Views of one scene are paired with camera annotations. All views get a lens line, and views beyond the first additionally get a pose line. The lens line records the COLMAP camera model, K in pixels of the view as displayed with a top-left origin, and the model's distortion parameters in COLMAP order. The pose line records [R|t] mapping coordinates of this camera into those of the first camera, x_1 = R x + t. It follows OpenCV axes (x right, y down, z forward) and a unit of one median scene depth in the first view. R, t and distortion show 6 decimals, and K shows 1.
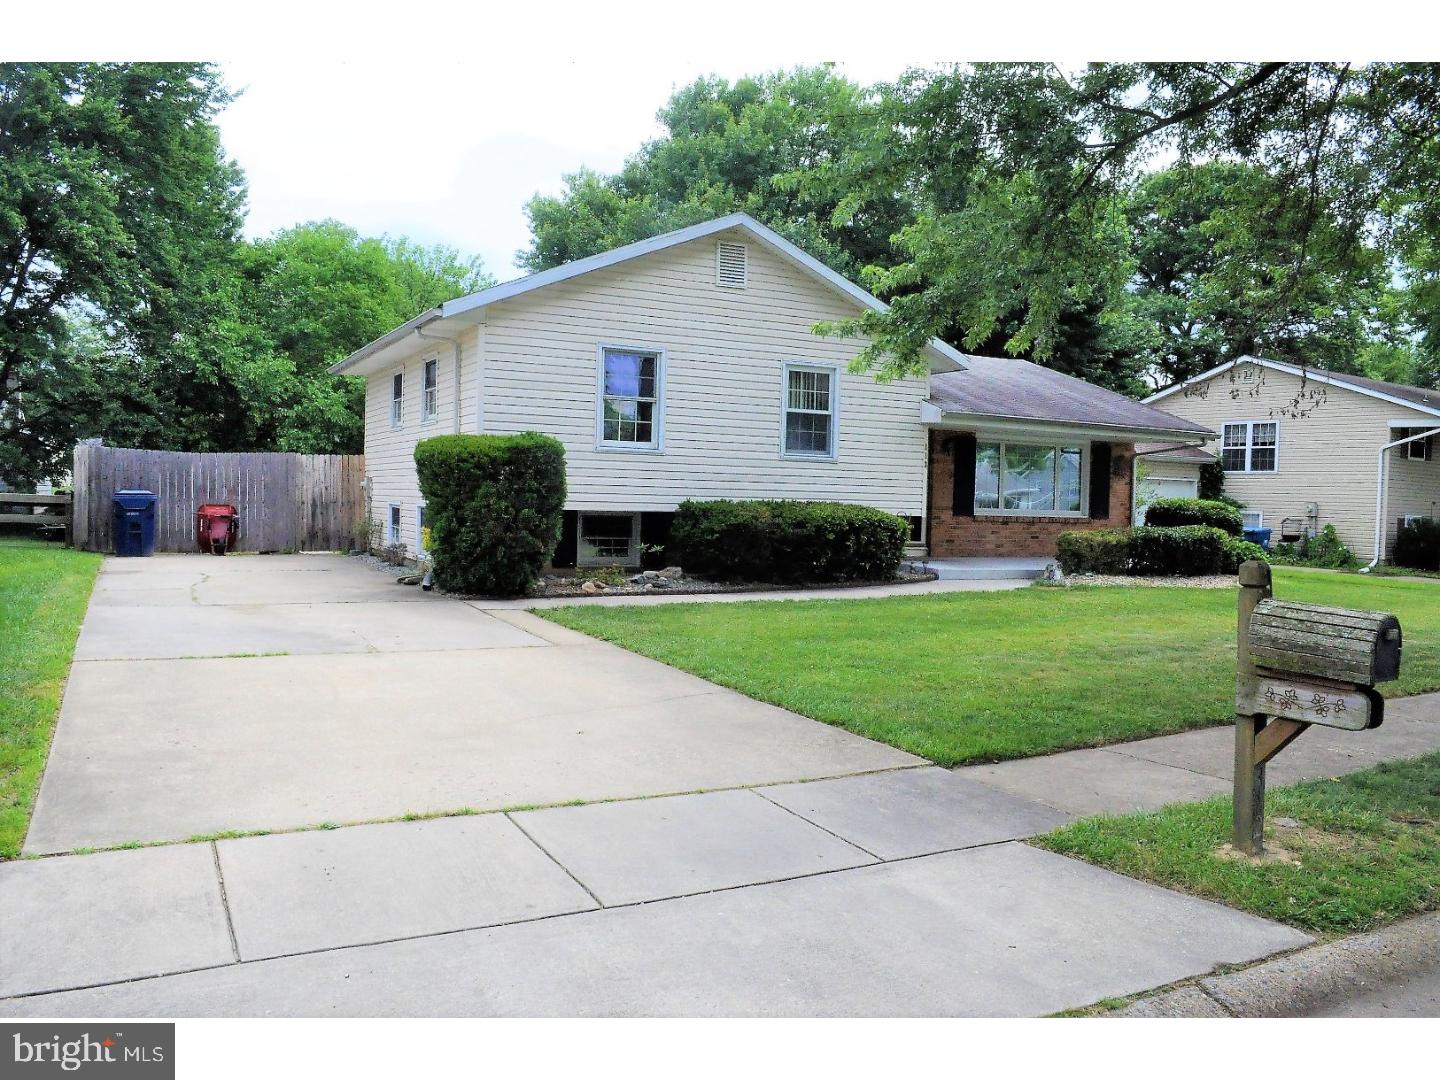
lens RADIAL K [[1138.0, 0, 716.5], [0, 1138.0, 546.1], [0, 0, 1]] dist [-0.064823, -0.000914]
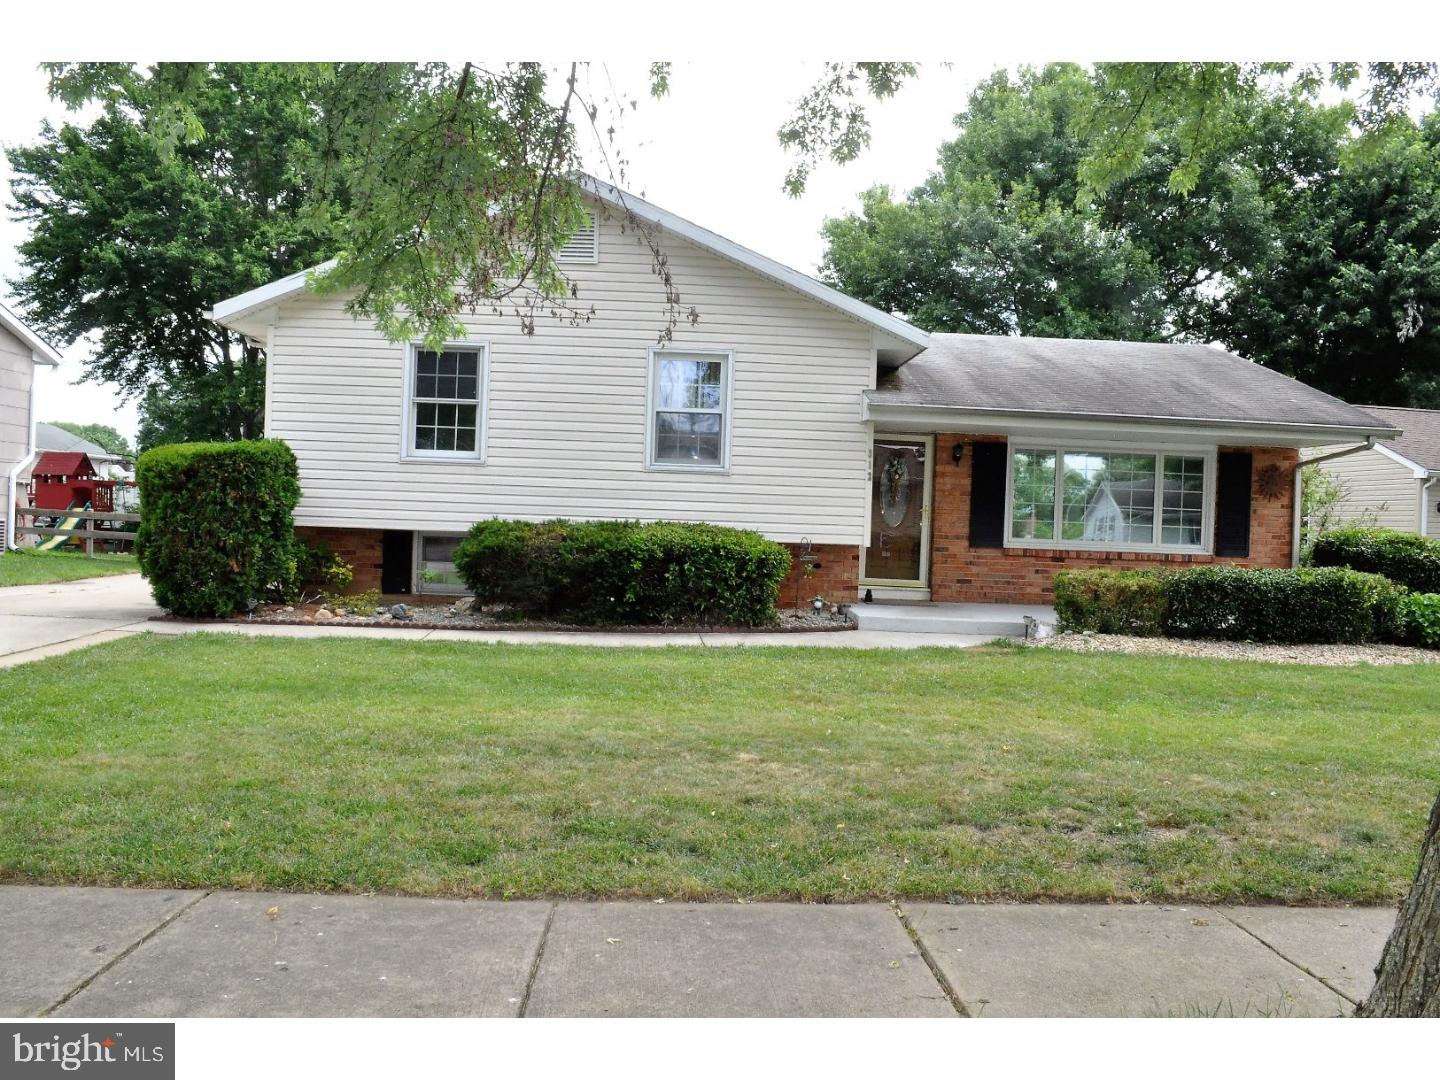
lens RADIAL K [[1138.0, 0, 719.0], [0, 1138.0, 533.6], [0, 0, 1]] dist [-0.064823, -0.000914]
pose [[0.895023, 0.012665, -0.445840, 0.455951], [-0.032302, 0.998812, -0.036473, -0.003499], [0.444848, 0.047045, 0.894370, 0.296631]]
